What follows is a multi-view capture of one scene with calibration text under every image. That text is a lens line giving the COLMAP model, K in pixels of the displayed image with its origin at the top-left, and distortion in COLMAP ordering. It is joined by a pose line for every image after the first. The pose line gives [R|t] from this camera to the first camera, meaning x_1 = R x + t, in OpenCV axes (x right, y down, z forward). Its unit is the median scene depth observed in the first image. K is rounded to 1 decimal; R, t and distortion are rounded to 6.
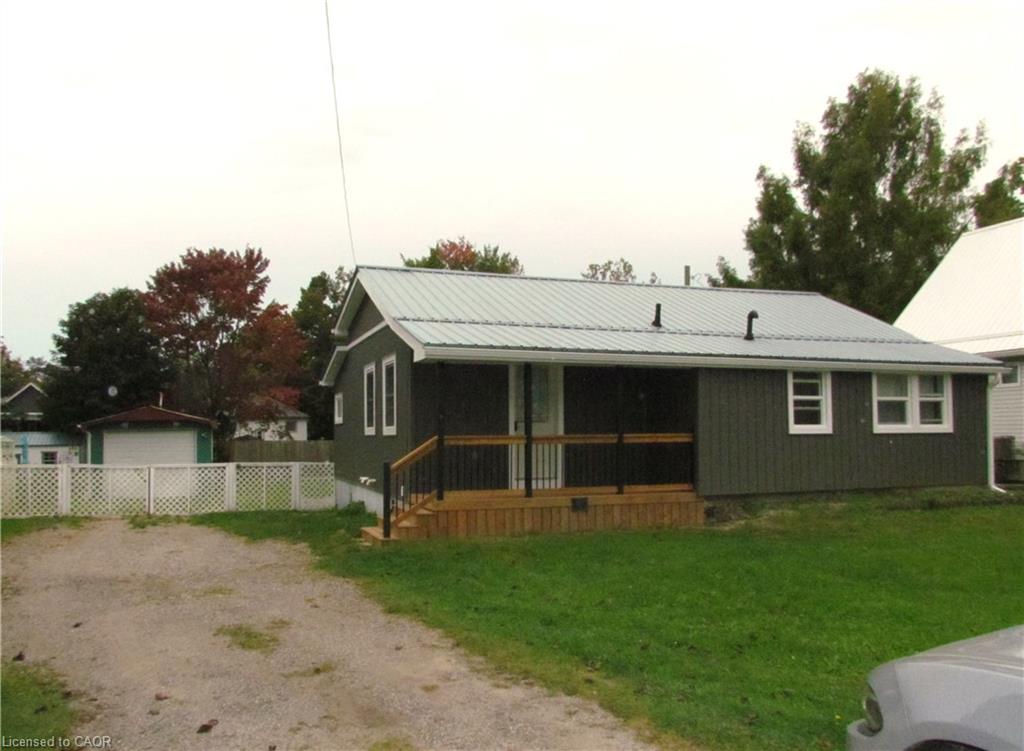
lens RADIAL K [[836.2, 0, 511.8], [0, 836.2, 427.5], [0, 0, 1]] dist [-0.040649, -0.013916]
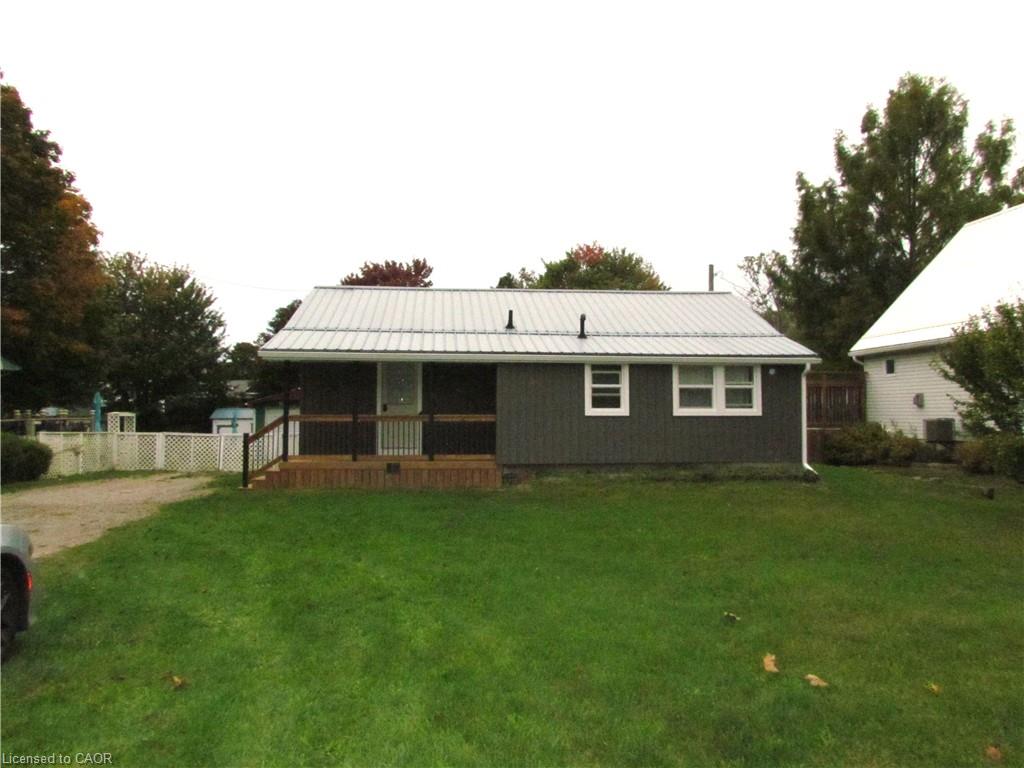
lens RADIAL K [[710.8, 0, 512.0], [0, 710.8, 384.0], [0, 0, 1]] dist [-0.031667, 0.004012]
pose [[0.969375, 0.000173, -0.245584, 0.460799], [-0.005649, 0.999751, -0.021595, -0.015068], [0.245519, 0.022321, 0.969135, -0.037487]]
